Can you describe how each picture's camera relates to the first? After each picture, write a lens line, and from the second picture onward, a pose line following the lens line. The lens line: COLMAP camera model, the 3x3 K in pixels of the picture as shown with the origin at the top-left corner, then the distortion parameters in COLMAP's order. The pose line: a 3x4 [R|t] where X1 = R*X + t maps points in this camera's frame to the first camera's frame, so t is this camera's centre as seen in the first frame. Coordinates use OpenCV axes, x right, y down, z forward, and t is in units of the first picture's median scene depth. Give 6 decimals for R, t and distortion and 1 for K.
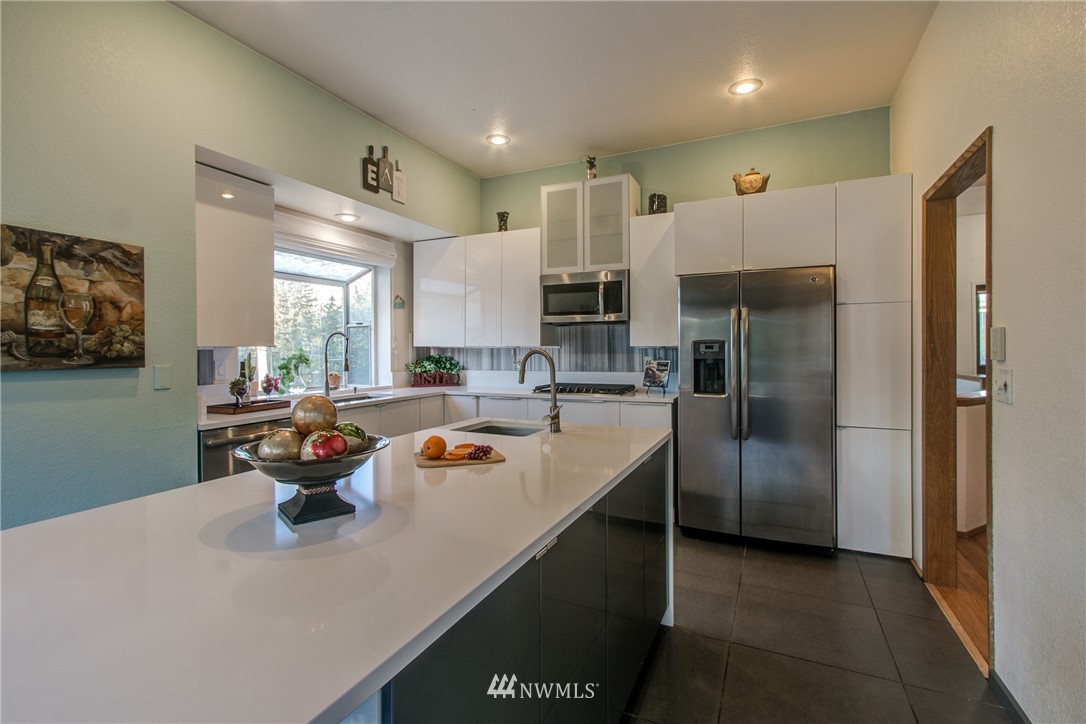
lens RADIAL K [[504.6, 0, 536.3], [0, 504.6, 359.0], [0, 0, 1]] dist [0.003070, 0.000557]
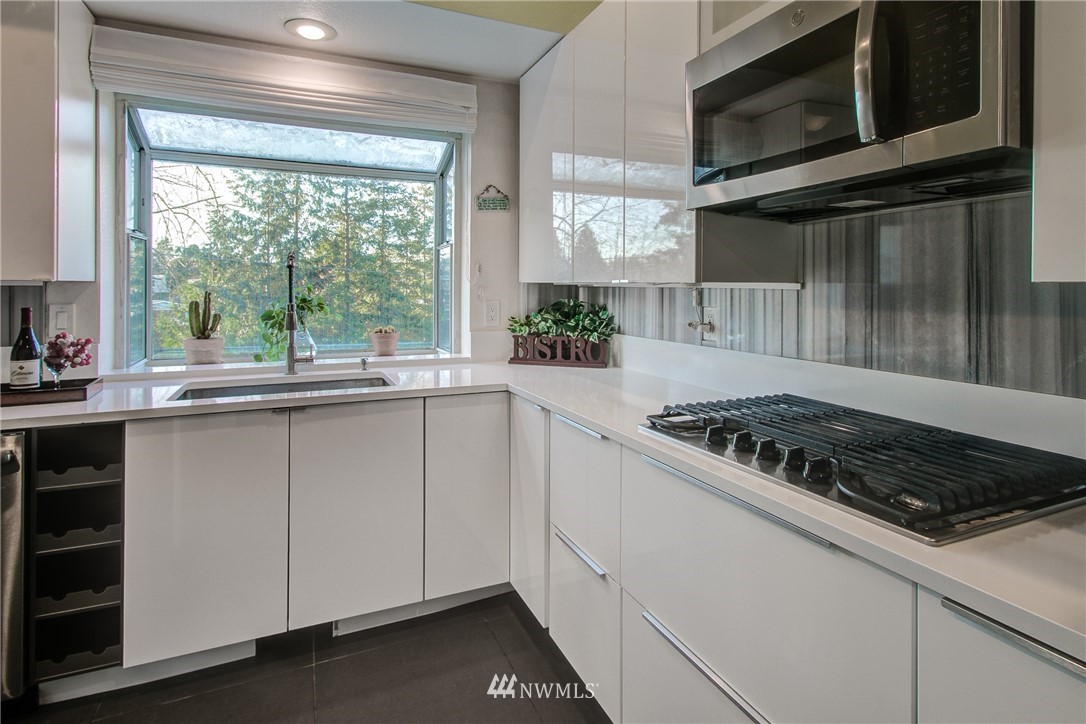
lens RADIAL K [[565.9, 0, 542.2], [0, 565.9, 325.8], [0, 0, 1]] dist [0.000759, 0.000206]
pose [[0.745651, 0.050632, -0.664411, 0.161032], [-0.017054, 0.998232, 0.056932, -0.015280], [0.666119, -0.031121, 0.745196, 0.586583]]
